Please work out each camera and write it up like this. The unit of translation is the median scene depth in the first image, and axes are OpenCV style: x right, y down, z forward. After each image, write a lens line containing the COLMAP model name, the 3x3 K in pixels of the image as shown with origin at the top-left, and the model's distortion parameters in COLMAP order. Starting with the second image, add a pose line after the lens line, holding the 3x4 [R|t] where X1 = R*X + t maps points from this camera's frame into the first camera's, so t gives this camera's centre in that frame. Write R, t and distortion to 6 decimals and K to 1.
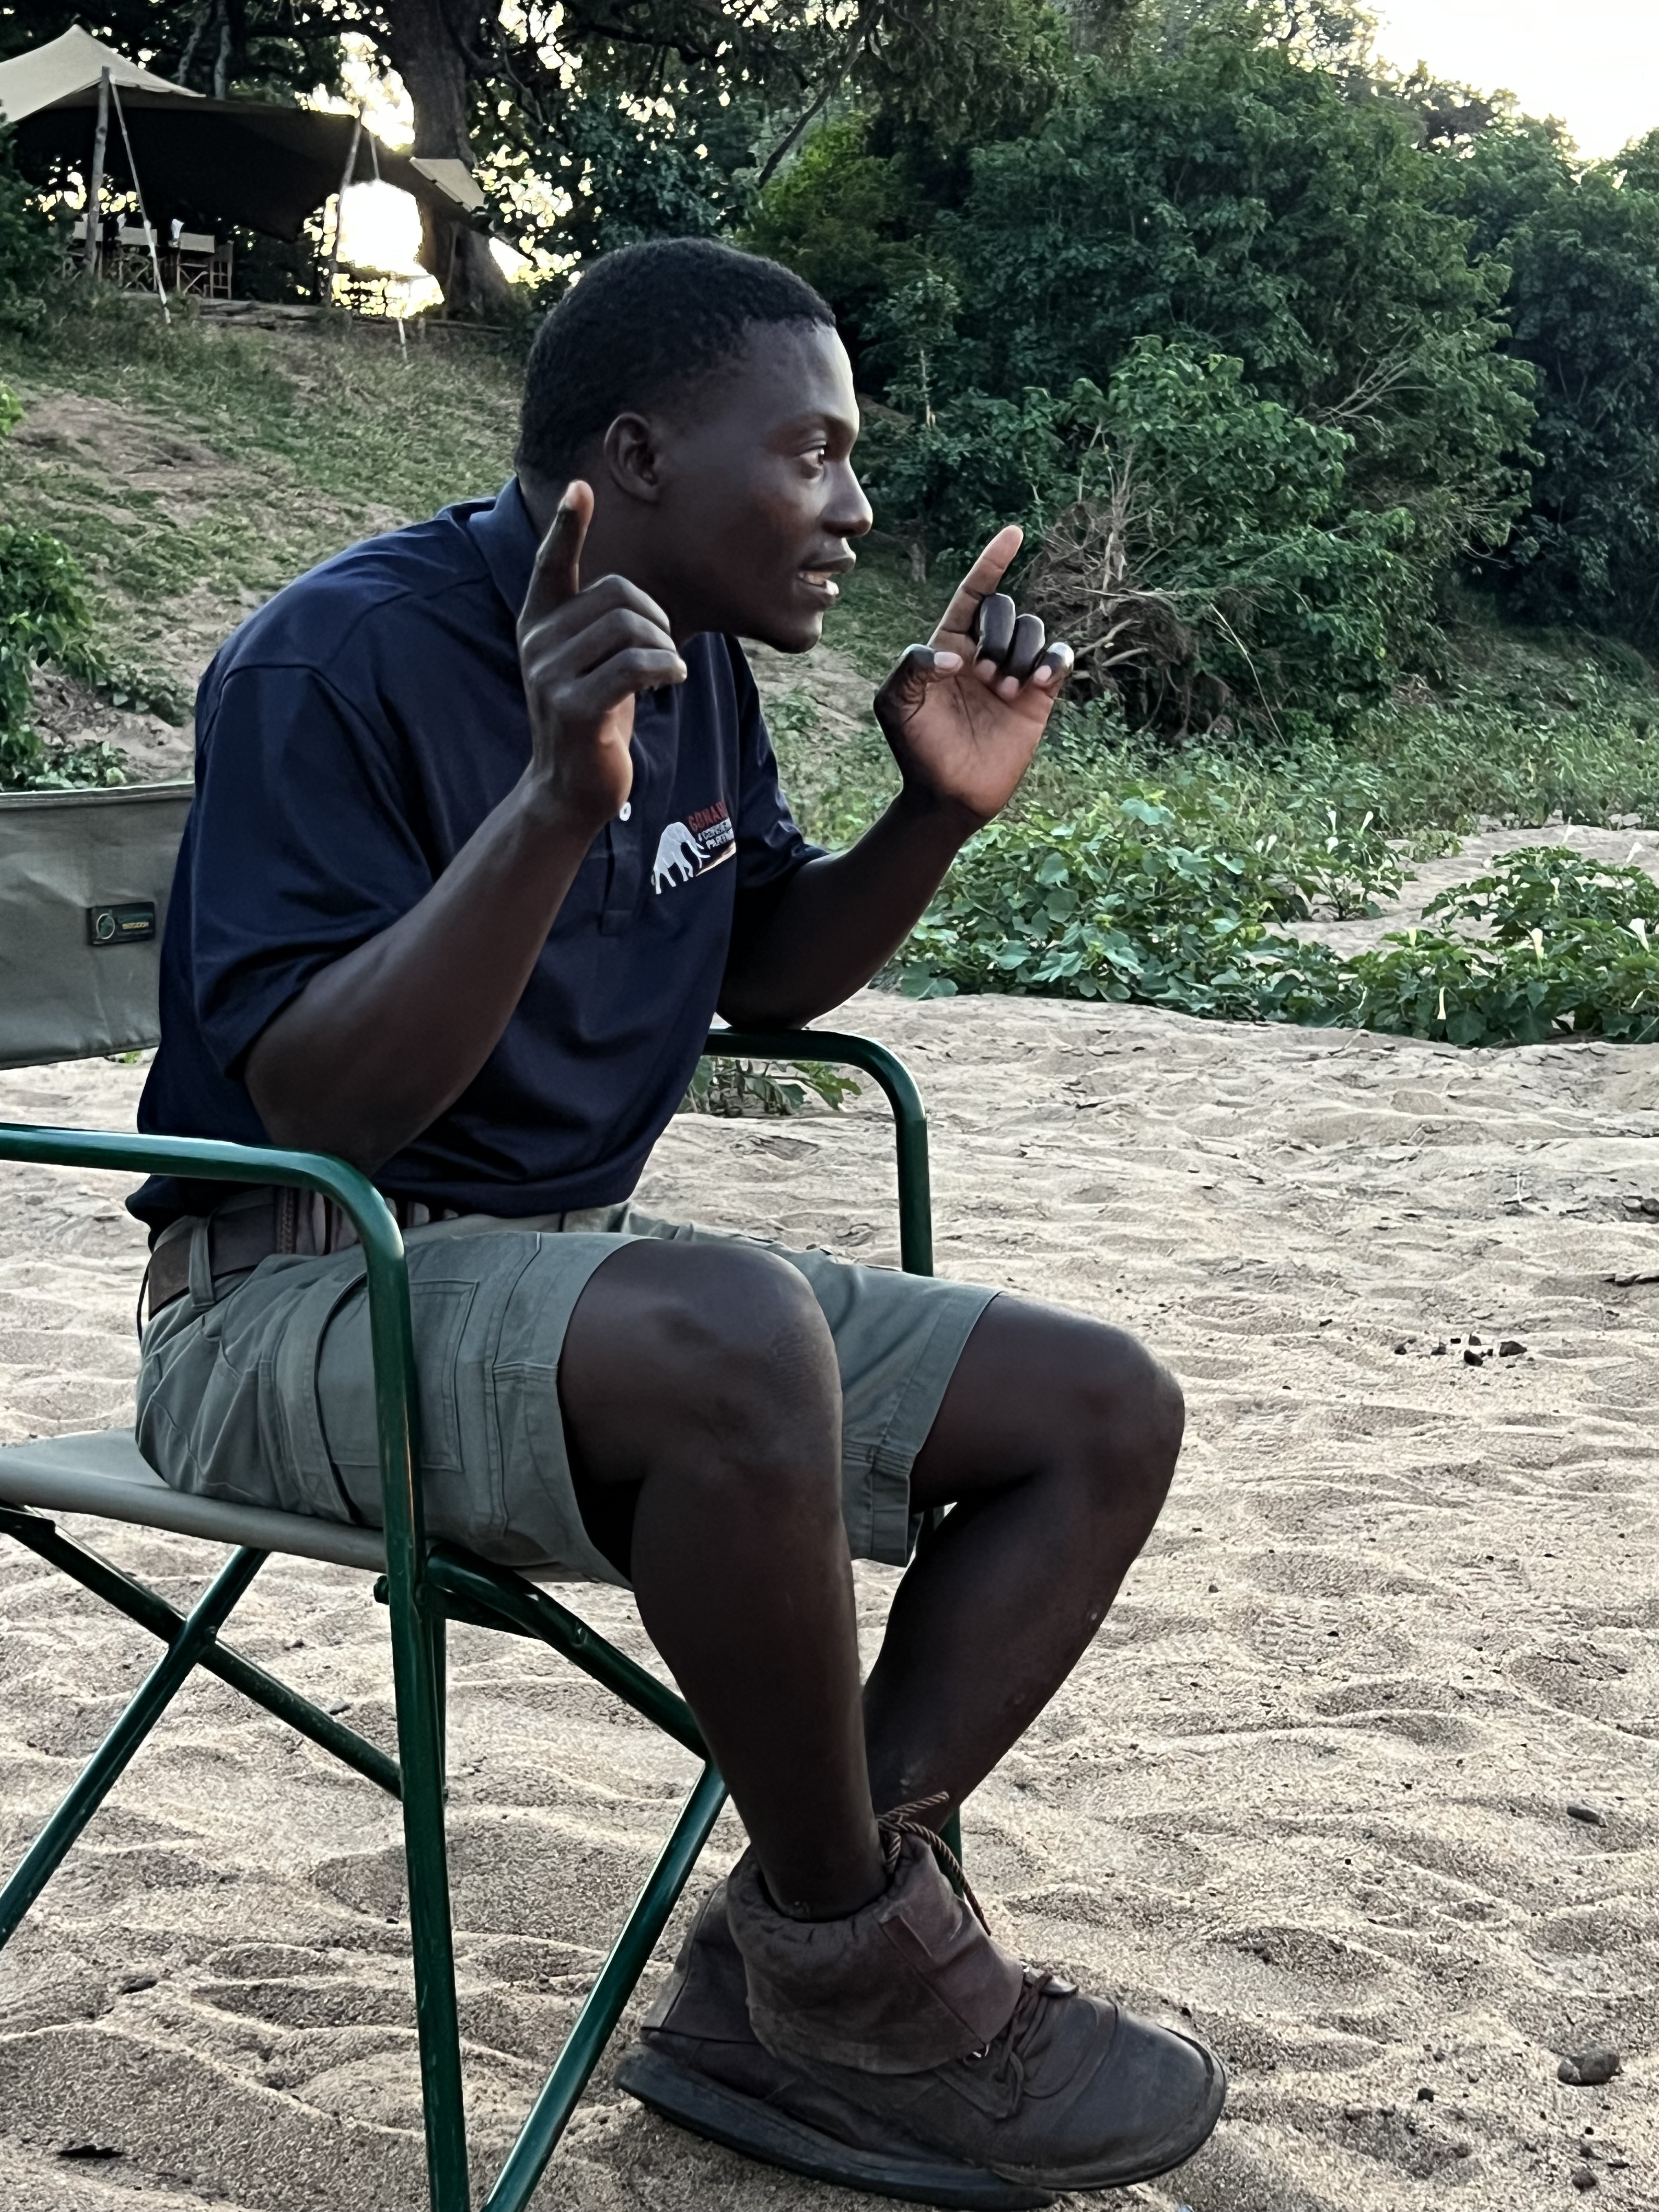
lens RADIAL K [[3328.1, 0, 811.7], [0, 3328.1, 1090.9], [0, 0, 1]] dist [0.071627, 0.000000]
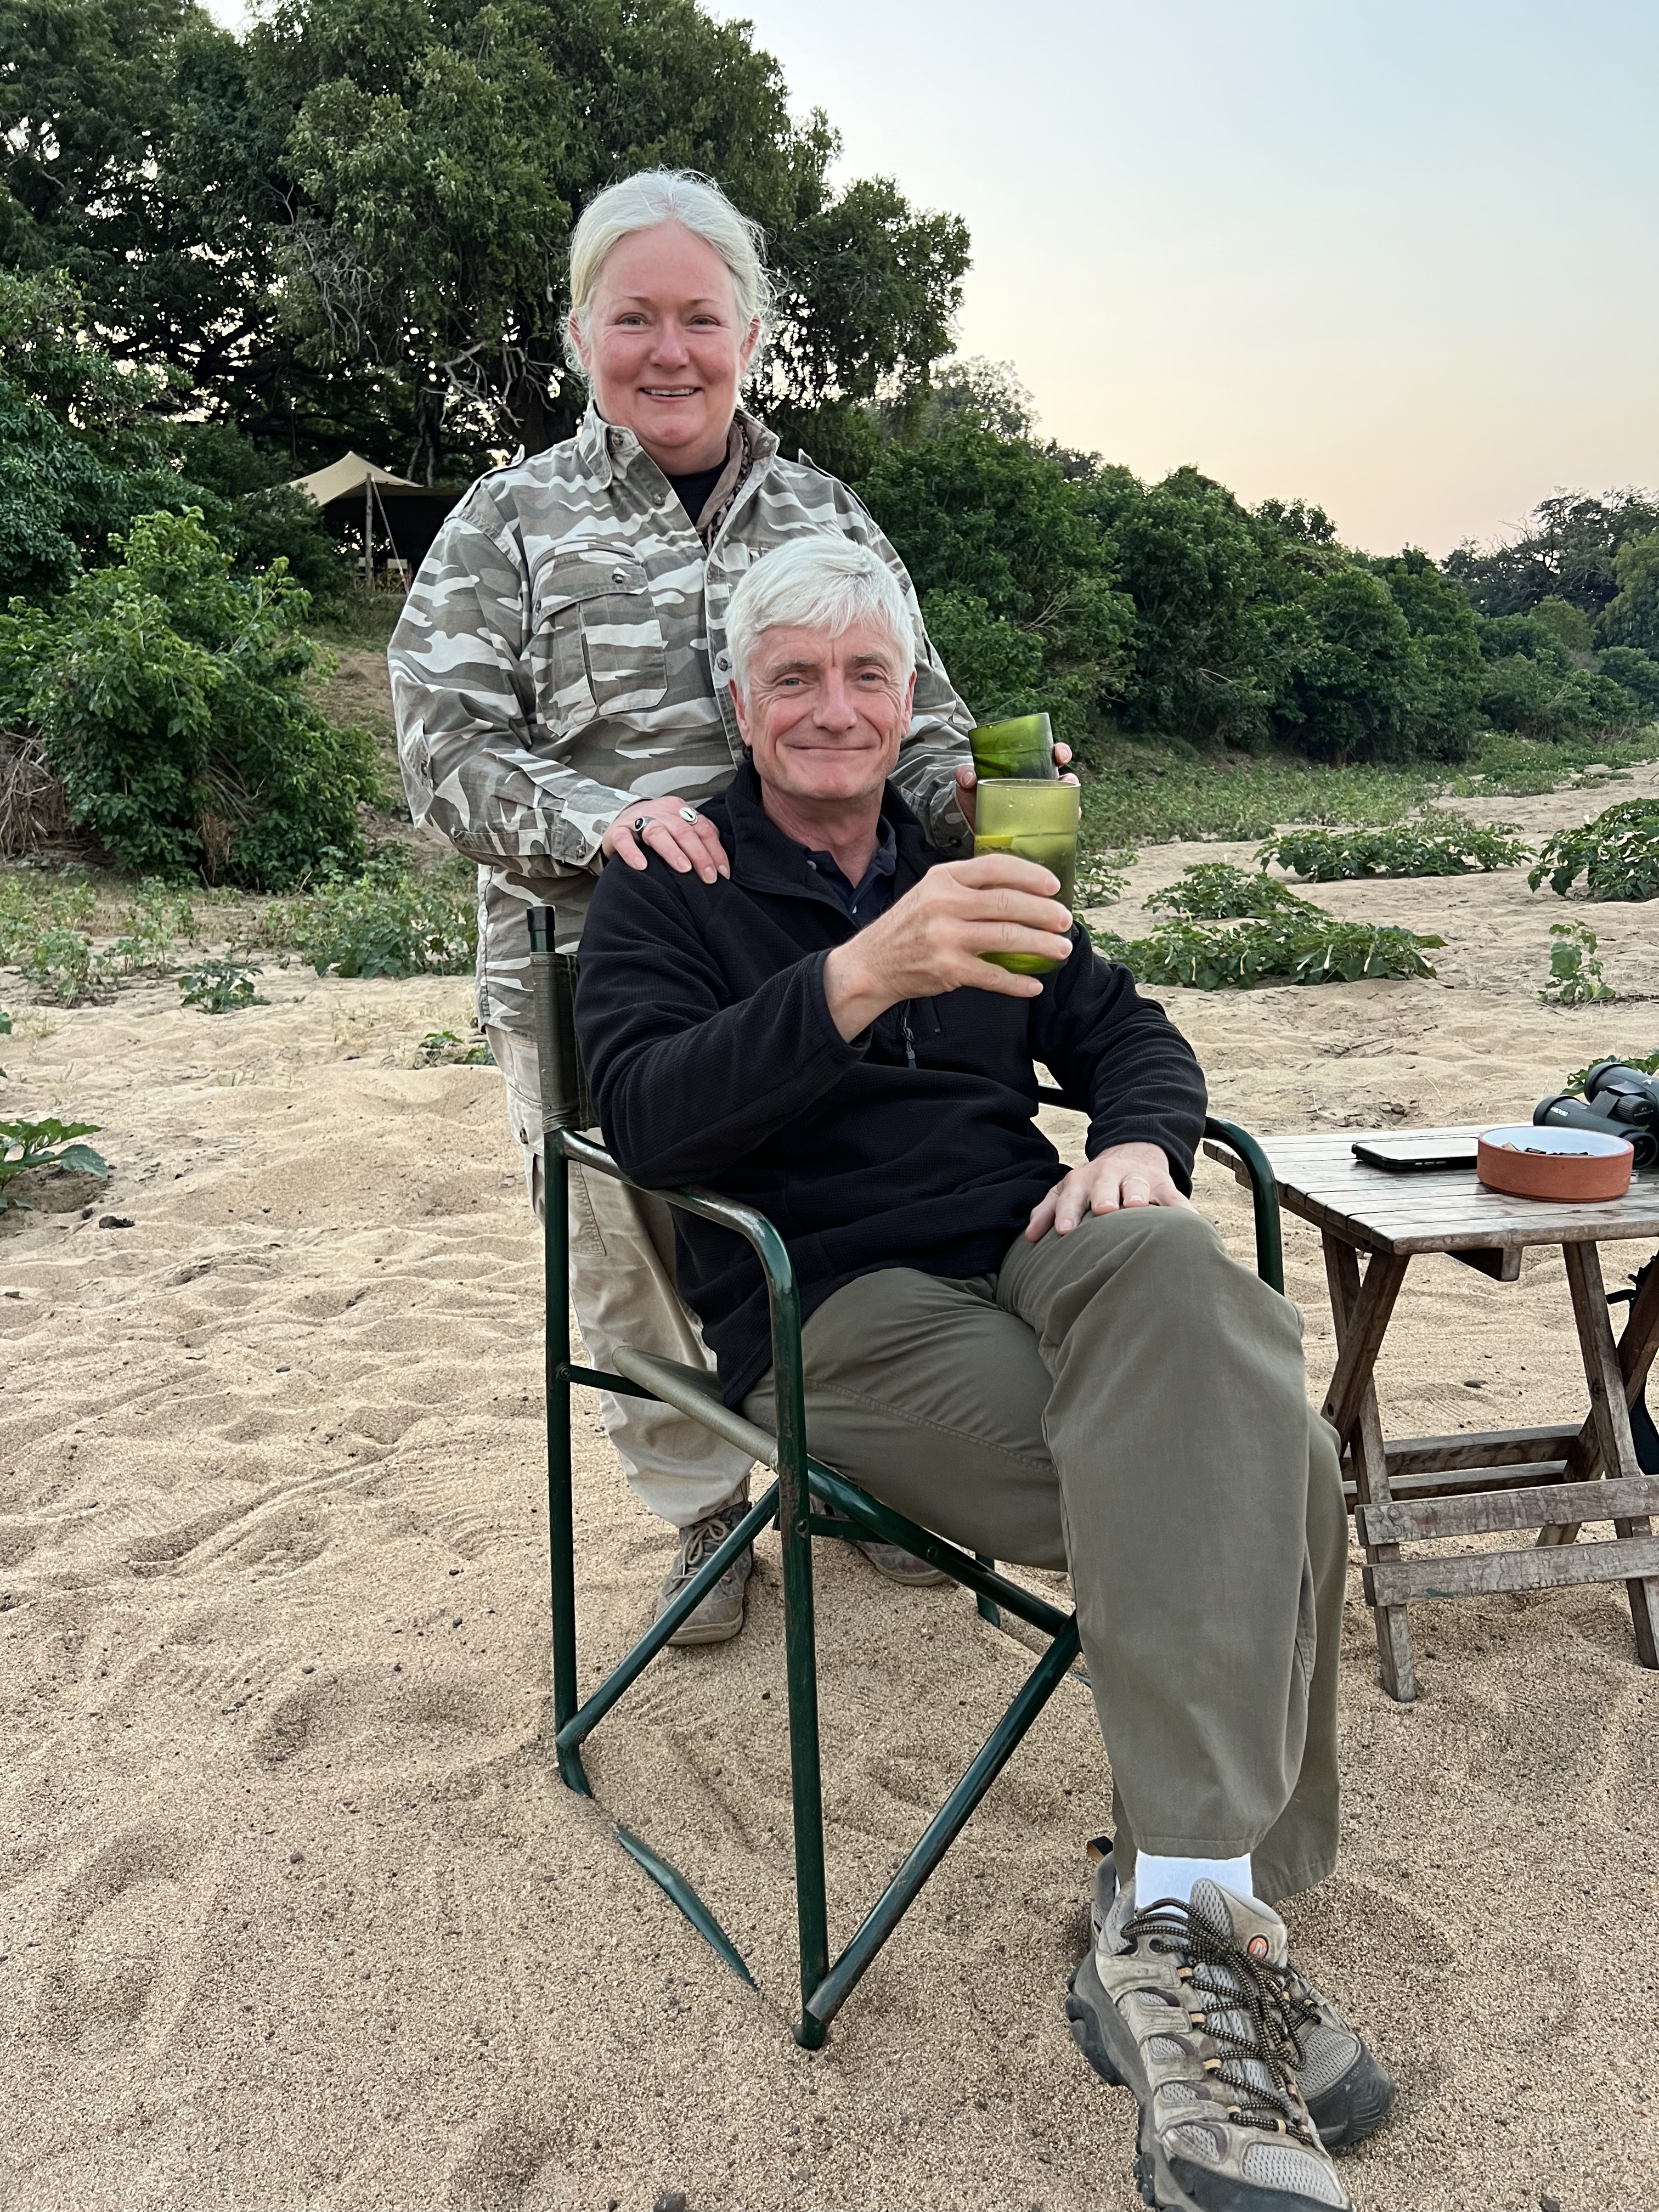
lens RADIAL K [[1704.5, 0, 816.5], [0, 1704.5, 1108.5], [0, 0, 1]] dist [0.035472, -0.037888]
pose [[0.997932, -0.059947, 0.023216, -0.049810], [0.058226, 0.995930, 0.068801, -0.039414], [-0.027246, -0.067307, 0.997360, 0.182268]]
